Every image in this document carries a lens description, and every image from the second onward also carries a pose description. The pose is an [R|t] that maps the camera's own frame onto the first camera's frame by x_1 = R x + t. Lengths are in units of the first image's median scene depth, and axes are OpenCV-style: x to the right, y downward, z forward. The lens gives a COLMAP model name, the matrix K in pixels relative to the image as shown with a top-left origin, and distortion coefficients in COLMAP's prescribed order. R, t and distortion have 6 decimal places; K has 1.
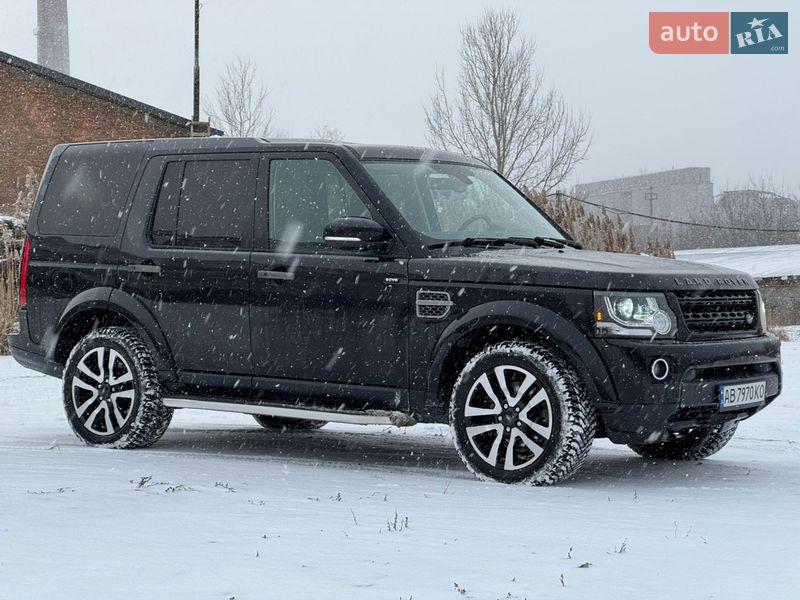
lens RADIAL K [[1752.4, 0, 449.1], [0, 1752.4, 322.4], [0, 0, 1]] dist [0.179769, 0.000000]
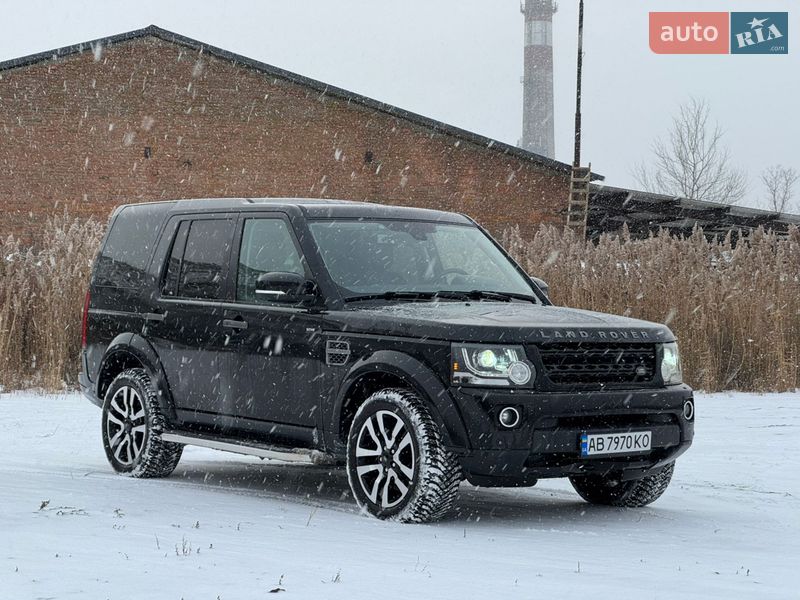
lens RADIAL K [[1752.4, 0, 429.2], [0, 1752.4, 363.2], [0, 0, 1]] dist [0.179769, 0.000000]
pose [[0.962829, 0.015624, -0.269660, 0.343357], [-0.015691, 0.999875, 0.001910, -0.006879], [0.269656, 0.002392, 0.962954, -0.031005]]
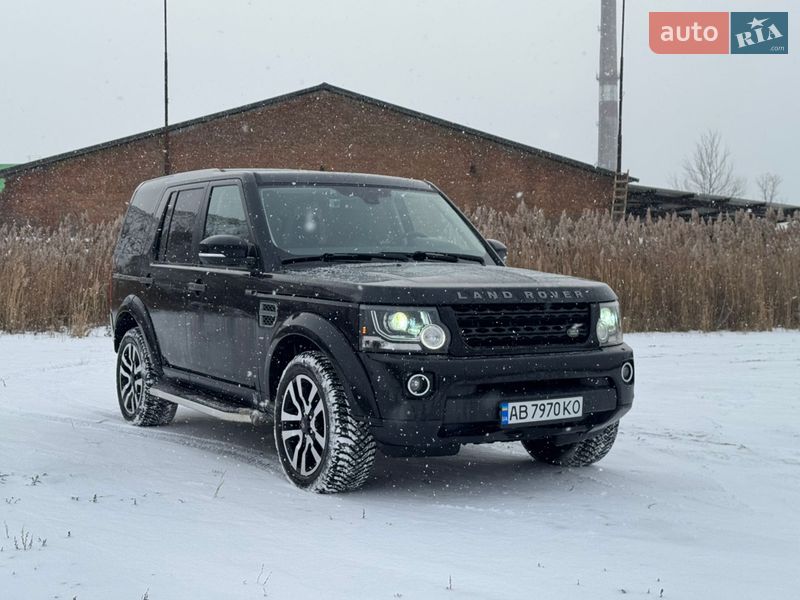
lens RADIAL K [[1120.2, 0, 405.0], [0, 1120.2, 325.7], [0, 0, 1]] dist [0.133045, 0.000000]
pose [[0.925466, 0.014810, -0.378542, 0.335614], [-0.008337, 0.999790, 0.018734, -0.017612], [0.378739, -0.014182, 0.925395, 0.397817]]
